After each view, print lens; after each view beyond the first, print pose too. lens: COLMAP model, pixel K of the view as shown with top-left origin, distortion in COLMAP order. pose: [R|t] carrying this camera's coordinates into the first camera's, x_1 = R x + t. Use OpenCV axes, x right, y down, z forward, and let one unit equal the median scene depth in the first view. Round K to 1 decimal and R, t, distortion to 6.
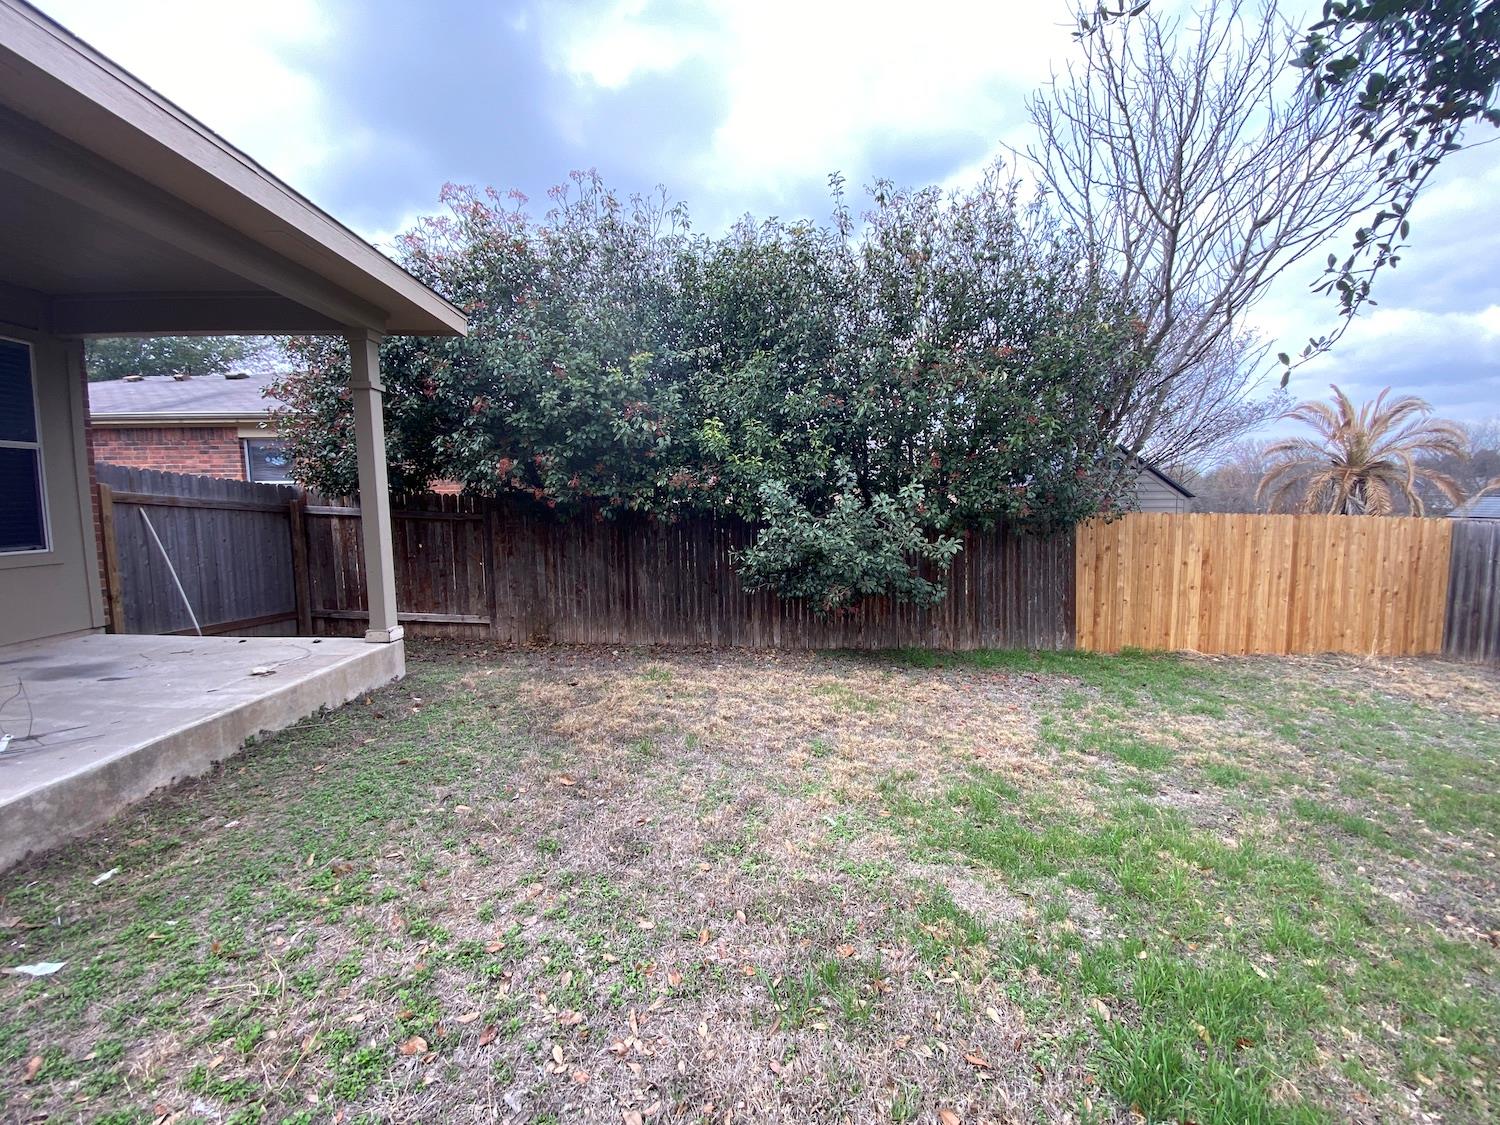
lens RADIAL K [[608.5, 0, 746.4], [0, 608.5, 562.9], [0, 0, 1]] dist [0.026536, -0.023501]
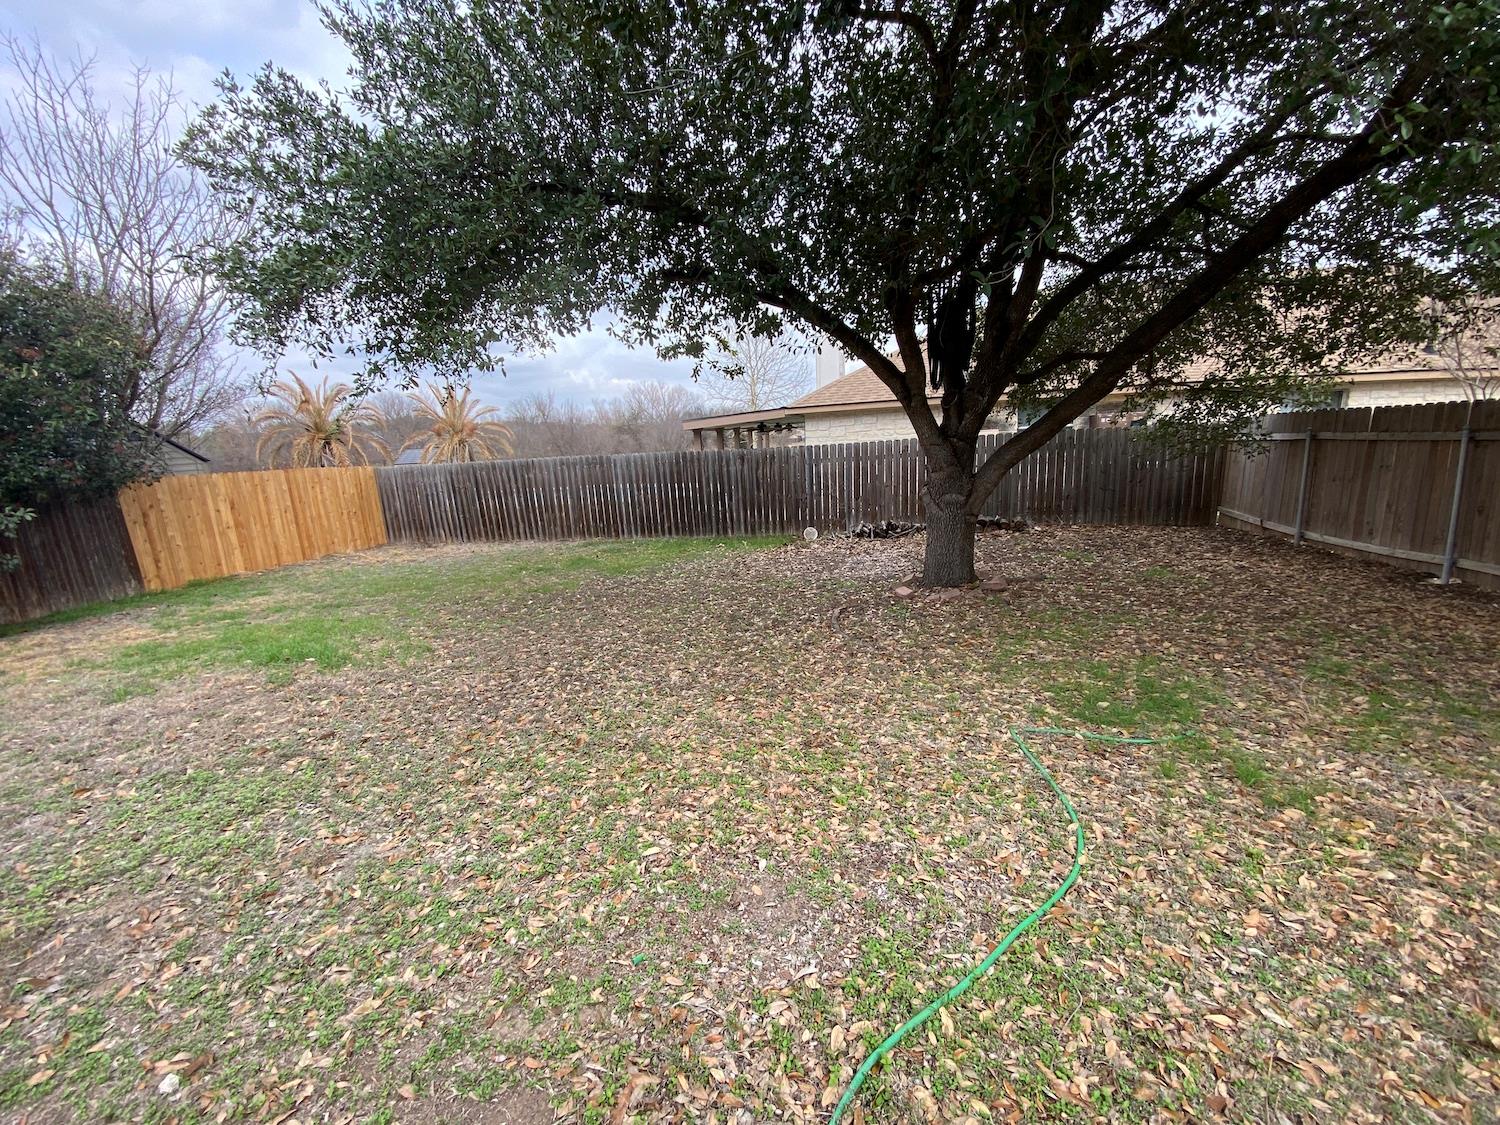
lens RADIAL K [[608.5, 0, 746.4], [0, 608.5, 562.9], [0, 0, 1]] dist [0.026536, -0.023501]
pose [[0.213144, -0.204622, 0.955353, -0.349674], [0.140915, 0.974037, 0.177185, 0.037645], [-0.966805, 0.096858, 0.236445, -0.434208]]
